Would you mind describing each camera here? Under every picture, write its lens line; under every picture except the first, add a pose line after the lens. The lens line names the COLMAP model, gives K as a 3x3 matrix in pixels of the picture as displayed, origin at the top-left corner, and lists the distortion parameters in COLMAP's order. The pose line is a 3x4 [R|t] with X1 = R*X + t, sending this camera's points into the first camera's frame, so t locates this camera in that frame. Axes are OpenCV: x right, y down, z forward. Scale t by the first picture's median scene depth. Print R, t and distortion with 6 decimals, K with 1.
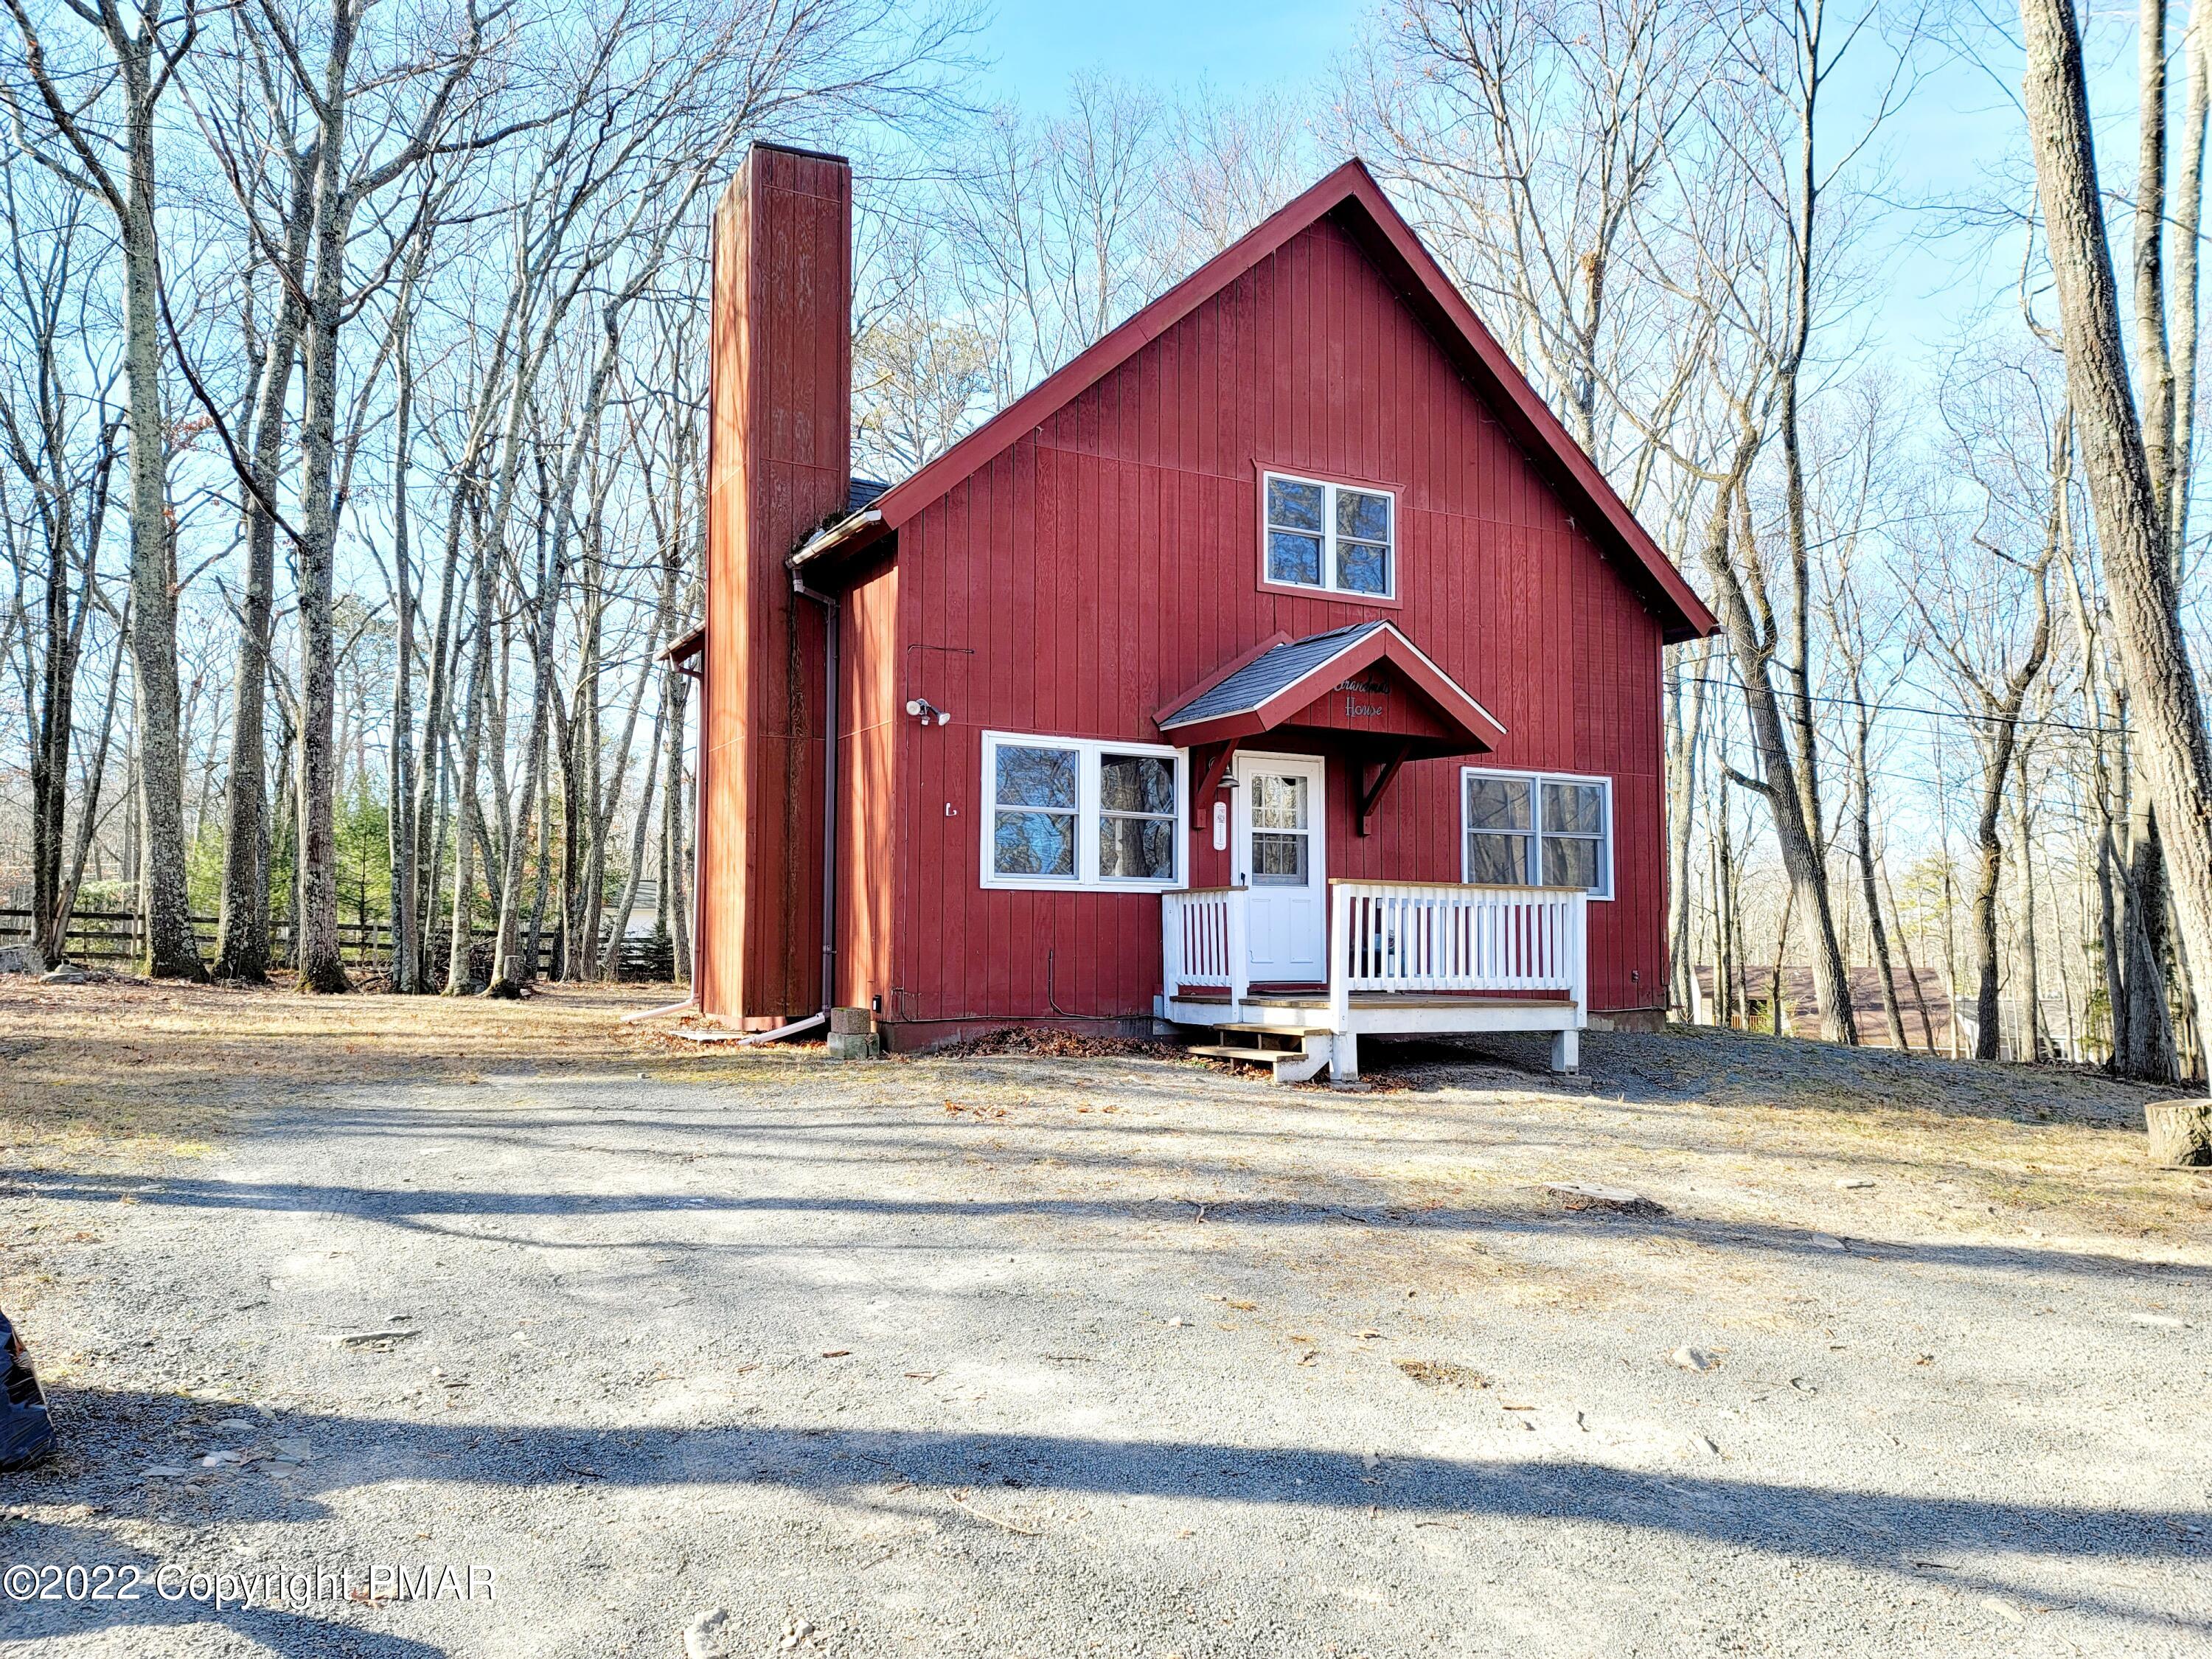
lens RADIAL K [[1617.7, 0, 1104.6], [0, 1617.7, 799.5], [0, 0, 1]] dist [0.076414, -0.003475]
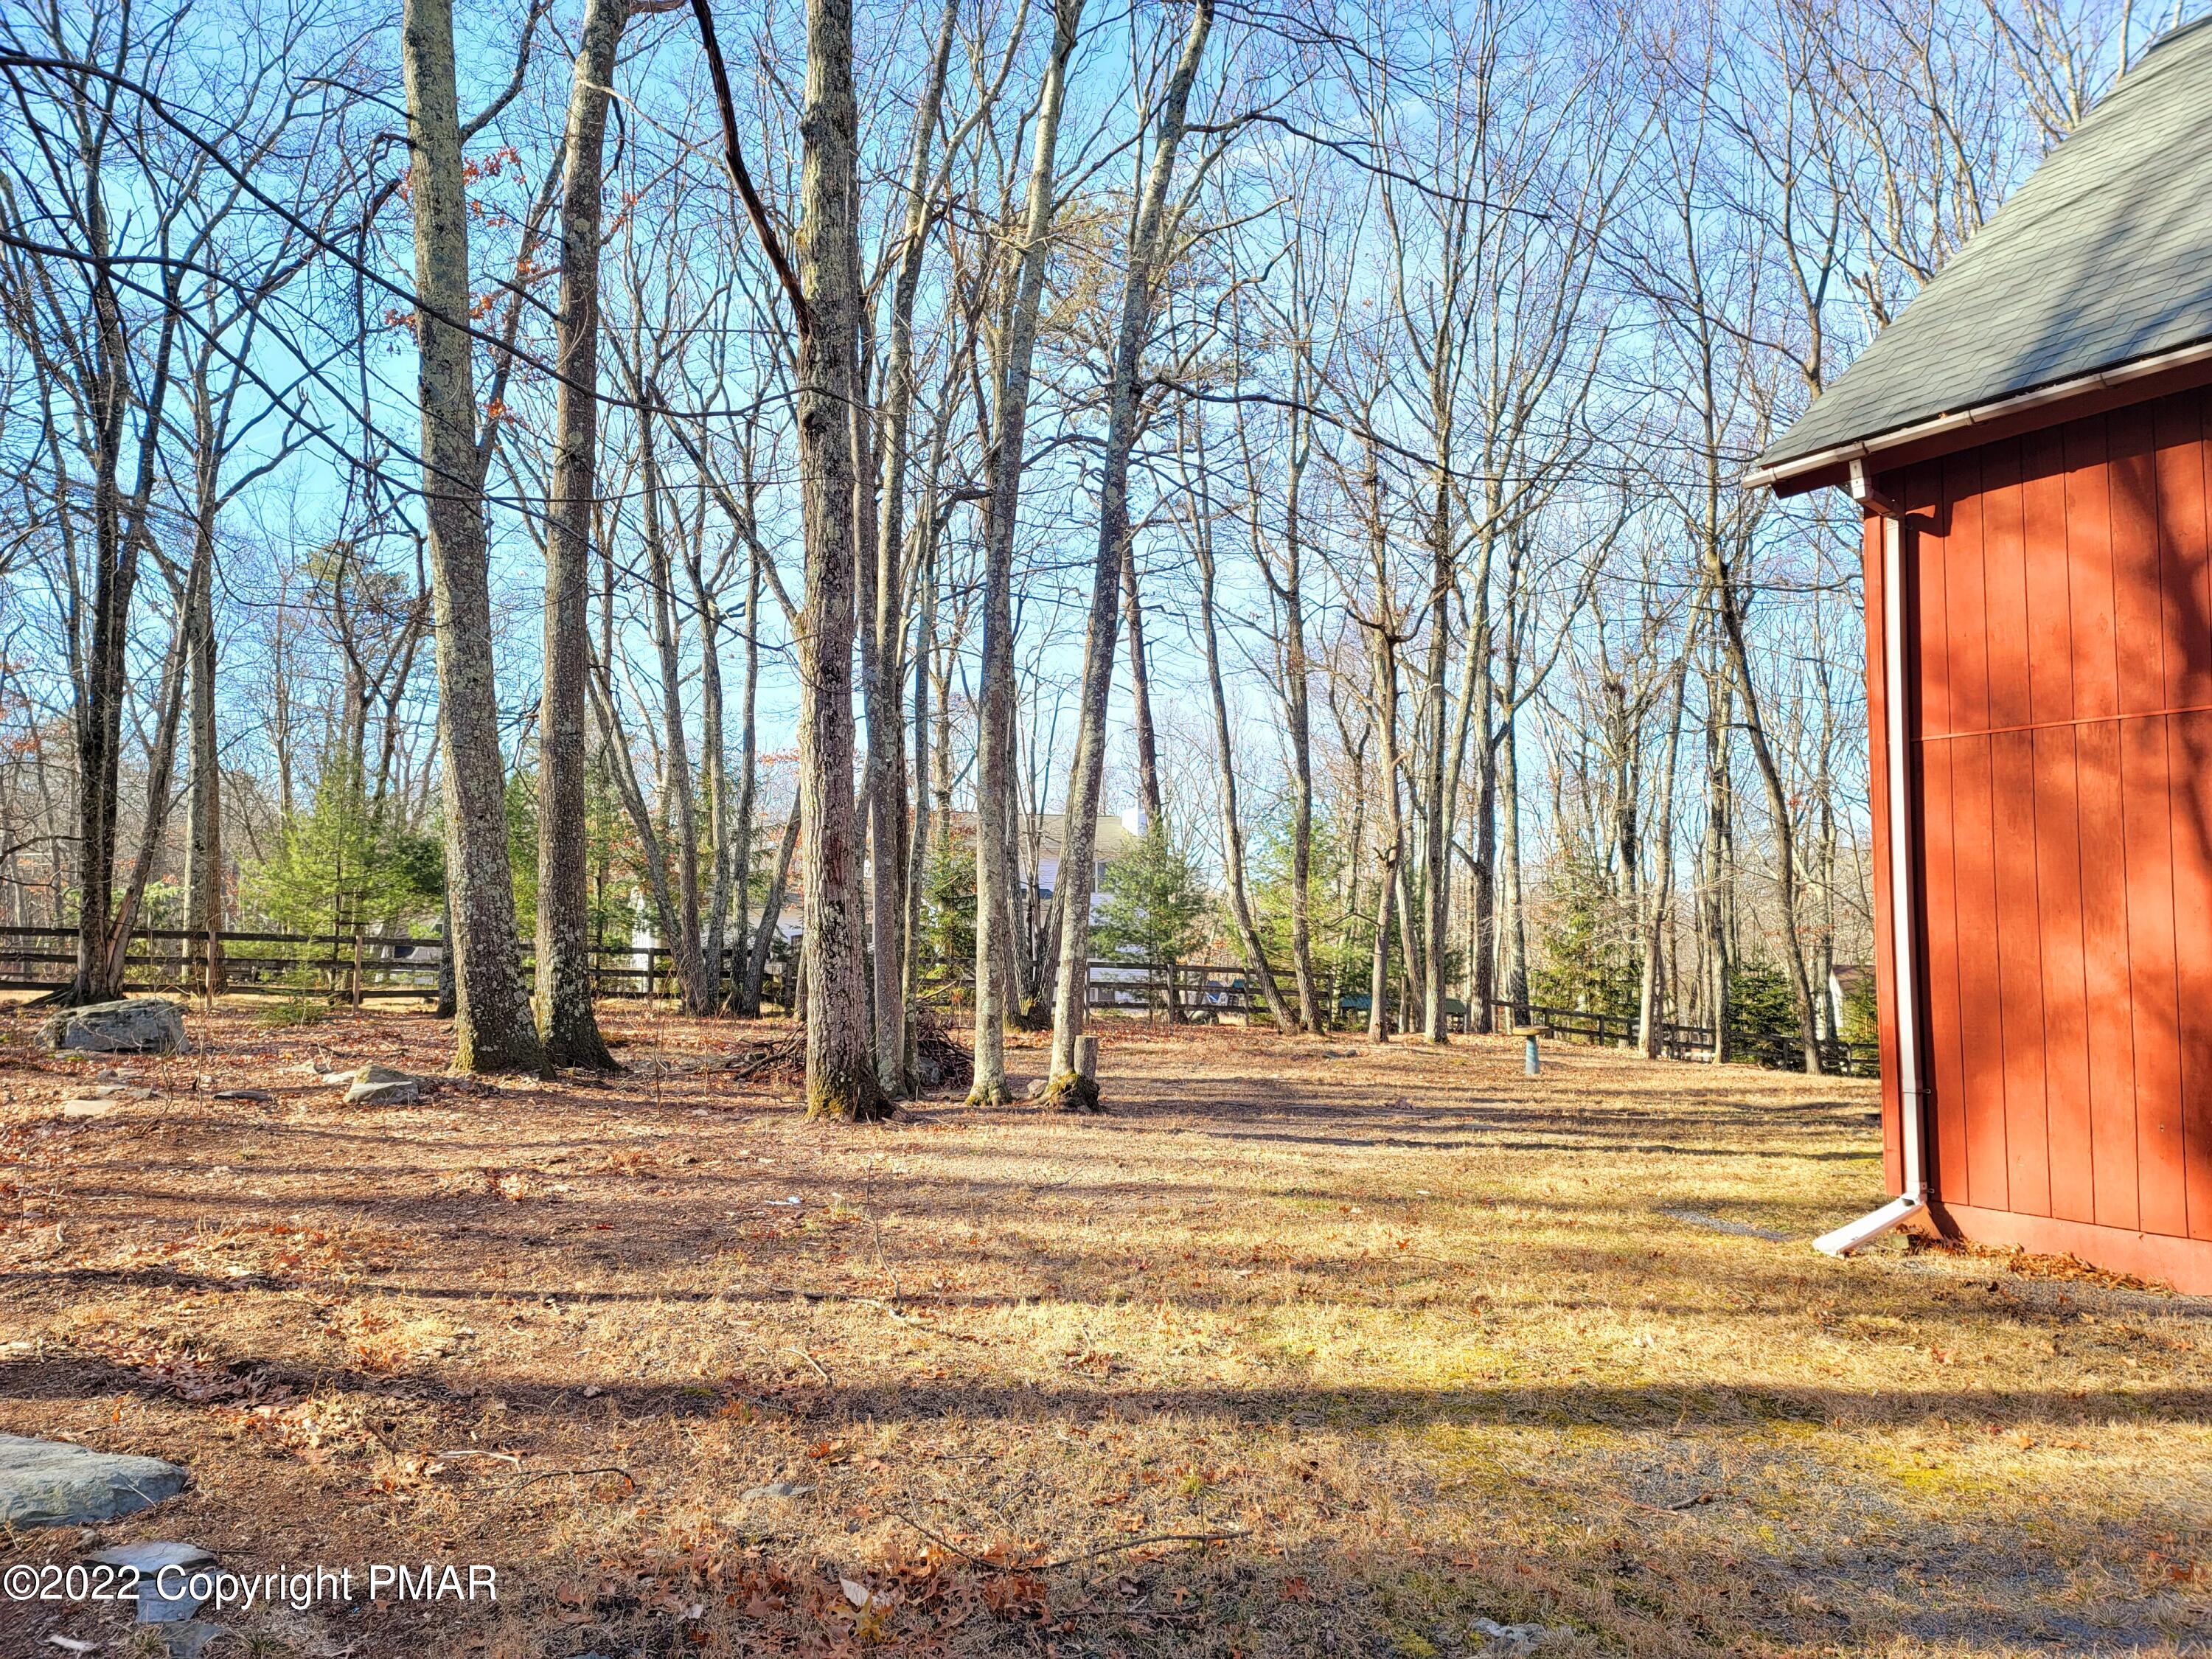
lens RADIAL K [[1617.7, 0, 1104.6], [0, 1617.7, 799.5], [0, 0, 1]] dist [0.076414, -0.003475]
pose [[0.998374, 0.003295, 0.056912, -0.244656], [-0.003822, 0.999951, 0.009157, 0.002006], [-0.056879, -0.009360, 0.998337, 0.257303]]
